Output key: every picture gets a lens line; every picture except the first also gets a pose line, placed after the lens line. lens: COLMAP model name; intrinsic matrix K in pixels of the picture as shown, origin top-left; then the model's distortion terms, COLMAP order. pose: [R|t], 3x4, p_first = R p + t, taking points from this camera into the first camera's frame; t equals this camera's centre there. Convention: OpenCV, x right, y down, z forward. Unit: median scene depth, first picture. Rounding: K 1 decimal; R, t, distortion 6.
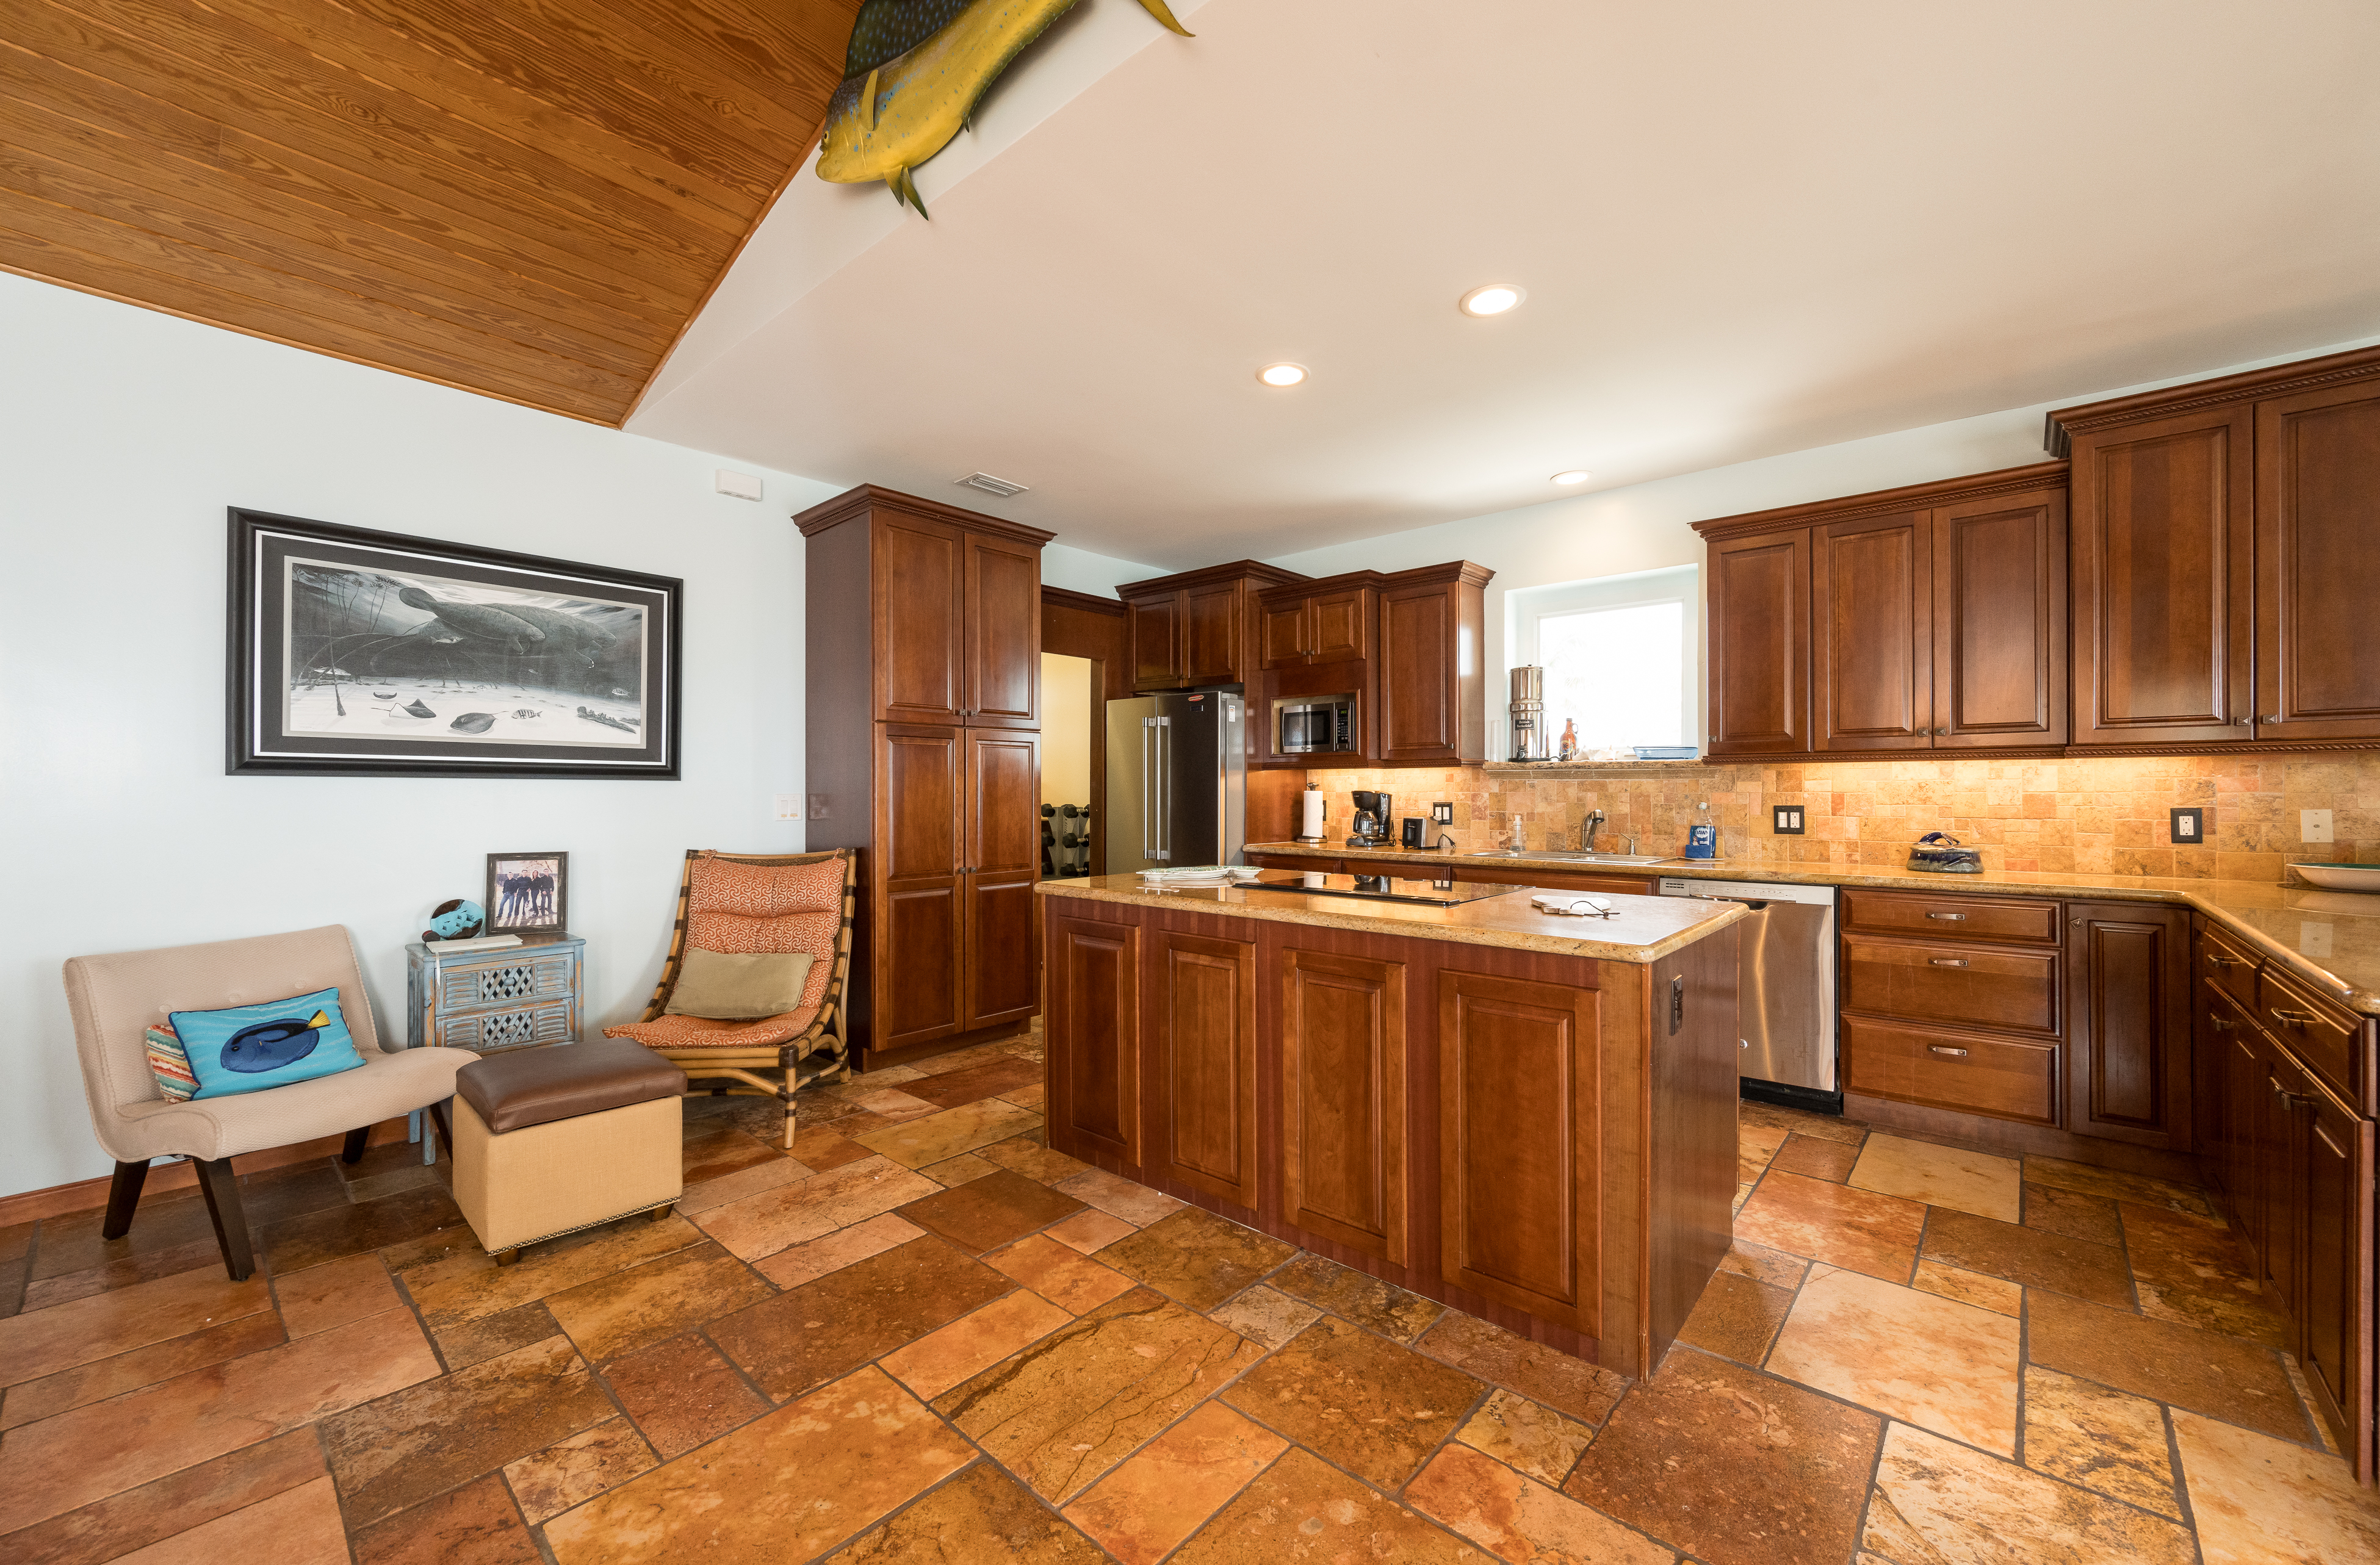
lens RADIAL K [[935.0, 0, 1194.6], [0, 935.0, 789.3], [0, 0, 1]] dist [-0.000104, -0.000131]
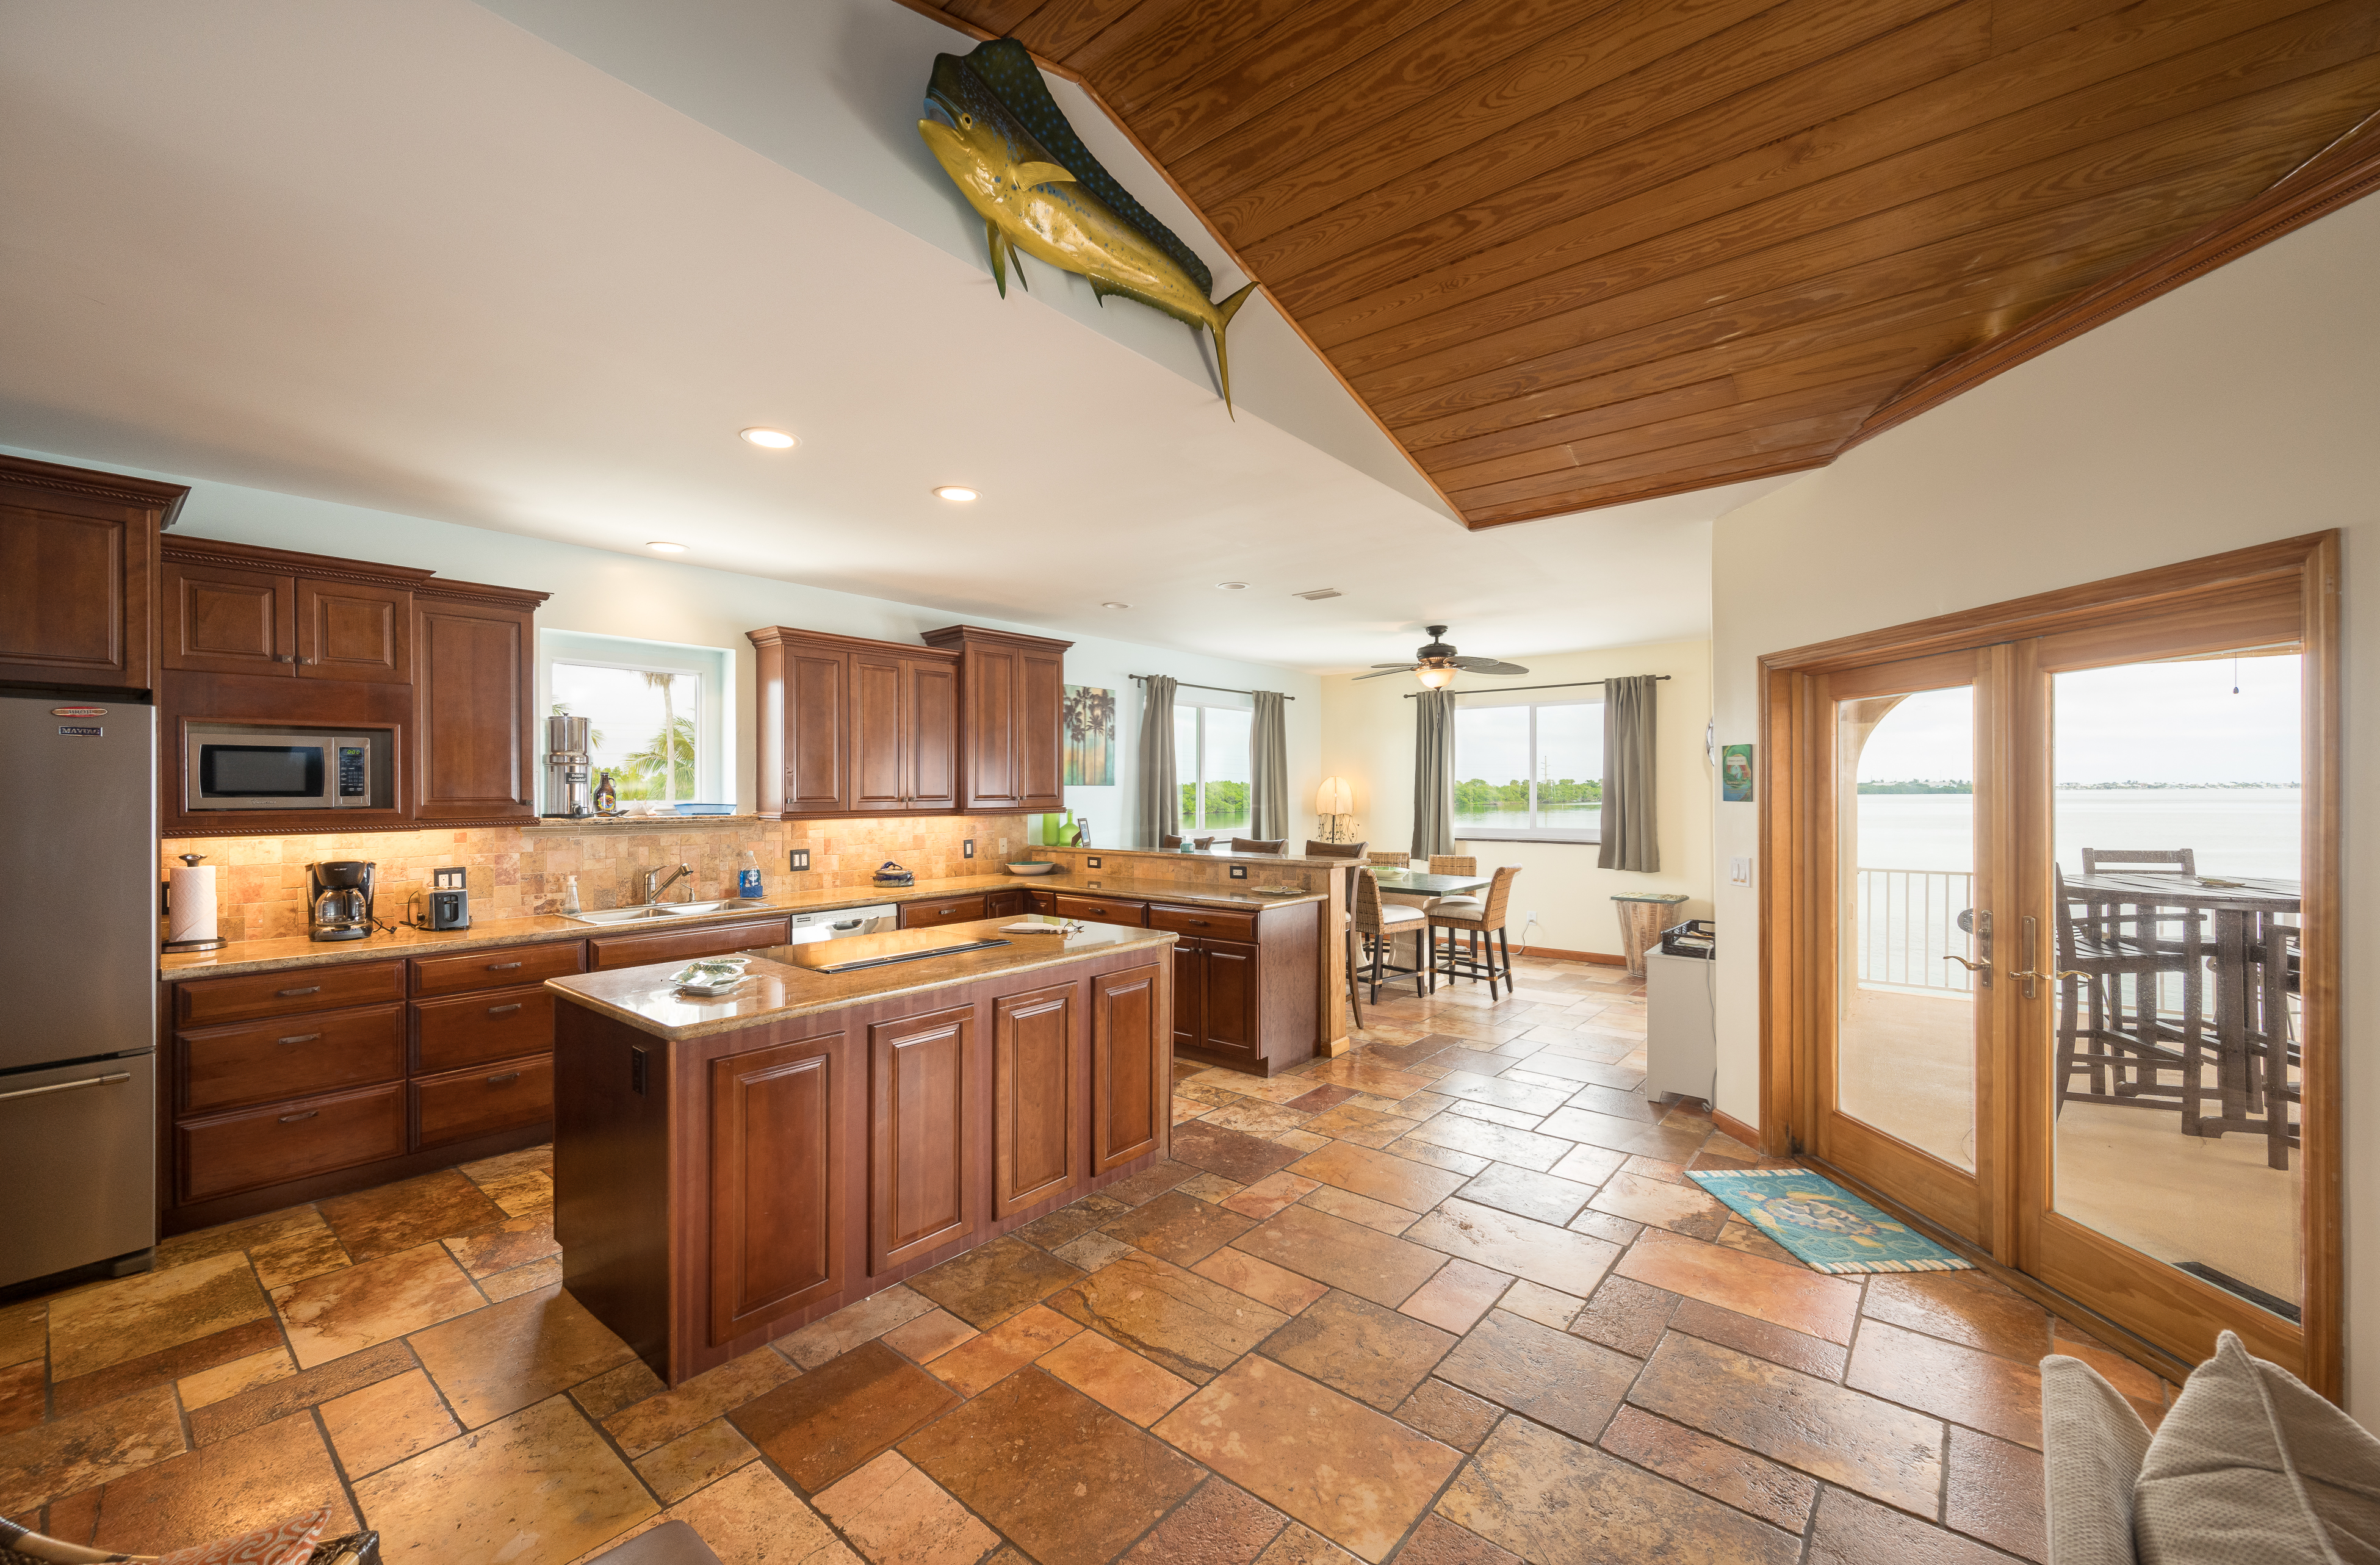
lens RADIAL K [[935.0, 0, 1194.6], [0, 935.0, 789.3], [0, 0, 1]] dist [-0.000104, -0.000131]
pose [[-0.037869, 0.002451, 0.999280, -0.871392], [0.003407, 0.999991, -0.002324, -0.077032], [-0.999277, 0.003317, -0.037877, 0.599058]]
